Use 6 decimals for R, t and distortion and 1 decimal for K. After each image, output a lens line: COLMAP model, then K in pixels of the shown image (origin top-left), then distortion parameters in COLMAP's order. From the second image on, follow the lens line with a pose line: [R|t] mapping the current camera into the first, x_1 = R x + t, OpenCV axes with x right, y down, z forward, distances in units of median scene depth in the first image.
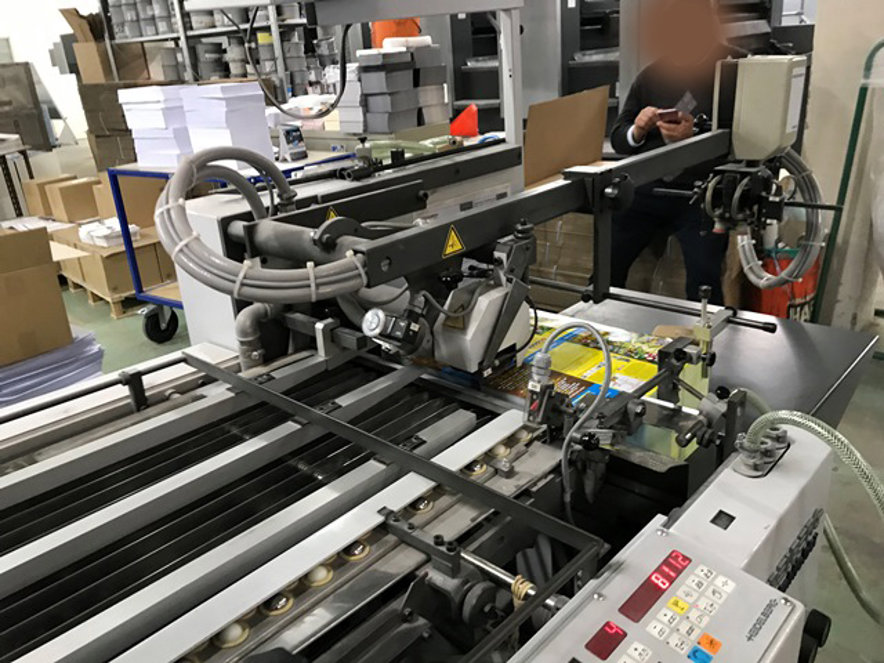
lens RADIAL K [[732.0, 0, 442.0], [0, 732.0, 331.5], [0, 0, 1]] dist [-0.003367, -0.005755]
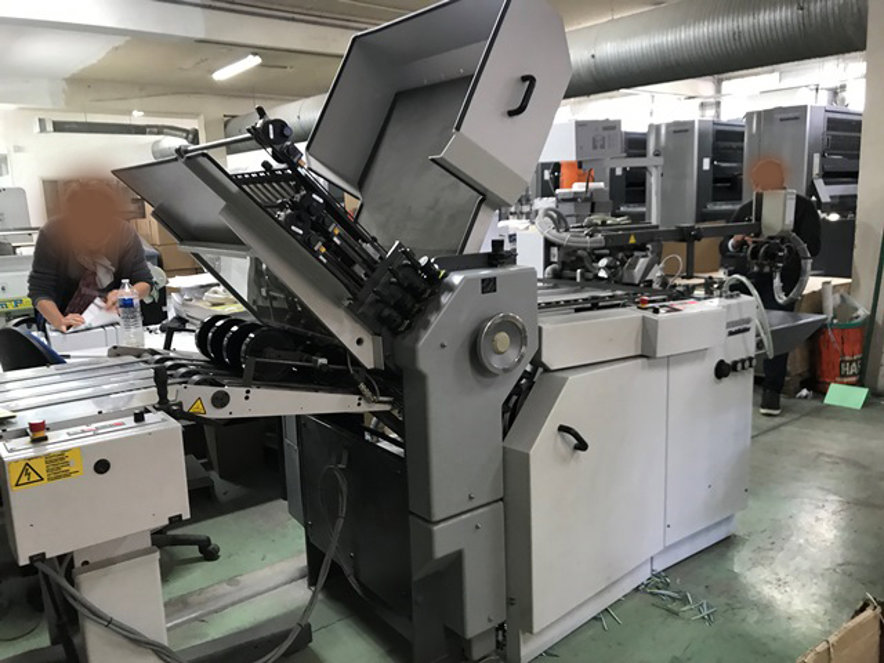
lens RADIAL K [[732.0, 0, 442.0], [0, 732.0, 331.5], [0, 0, 1]] dist [-0.003367, -0.005755]
pose [[0.980634, 0.070785, -0.182608, -0.153332], [-0.104731, 0.977416, -0.183548, 0.769557], [0.165492, 0.199118, 0.965901, -1.691332]]
